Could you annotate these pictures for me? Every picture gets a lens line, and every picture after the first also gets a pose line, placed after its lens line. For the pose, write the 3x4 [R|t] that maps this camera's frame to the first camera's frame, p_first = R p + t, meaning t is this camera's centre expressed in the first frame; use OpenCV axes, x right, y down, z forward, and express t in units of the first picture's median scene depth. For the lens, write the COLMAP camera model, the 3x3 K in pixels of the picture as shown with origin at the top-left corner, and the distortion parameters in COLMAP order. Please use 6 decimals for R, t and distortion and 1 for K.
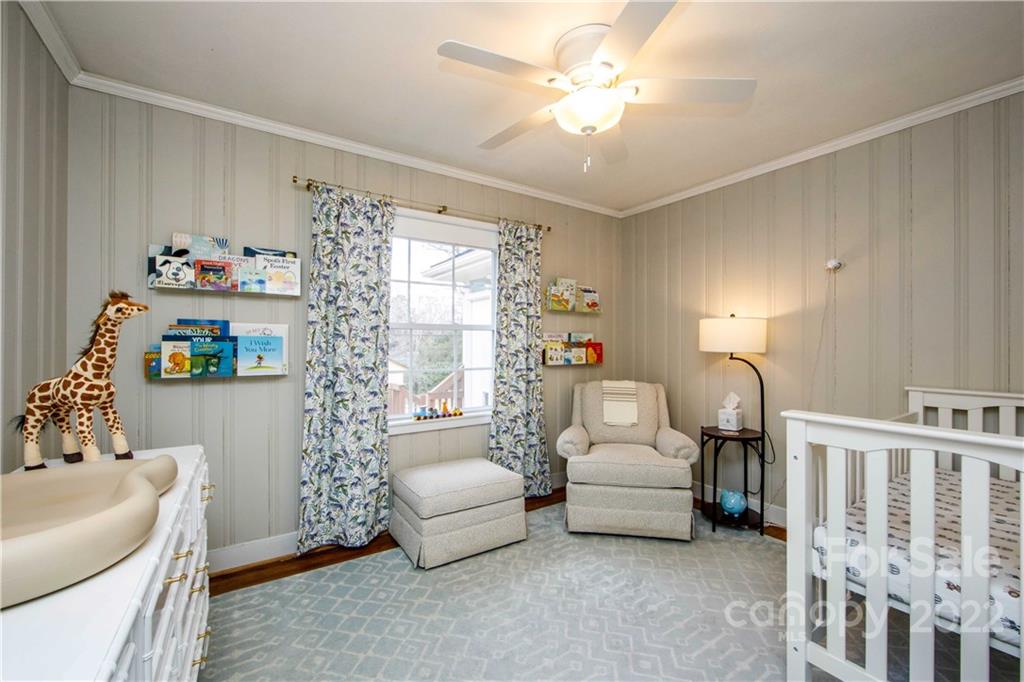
lens RADIAL K [[414.7, 0, 513.9], [0, 414.7, 342.1], [0, 0, 1]] dist [-0.013187, 0.002147]
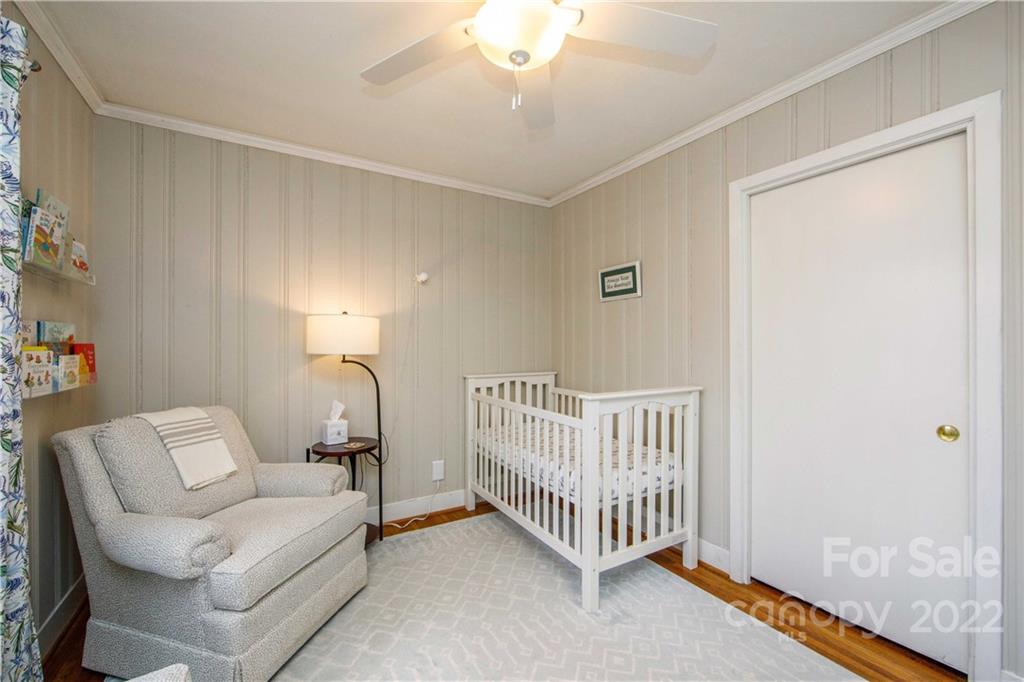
lens RADIAL K [[414.7, 0, 513.4], [0, 414.7, 342.6], [0, 0, 1]] dist [-0.013187, 0.002147]
pose [[0.030412, 0.004149, 0.999529, -0.350043], [-0.003965, 0.999984, -0.004031, 0.000928], [-0.999530, -0.003840, 0.030428, 0.609716]]
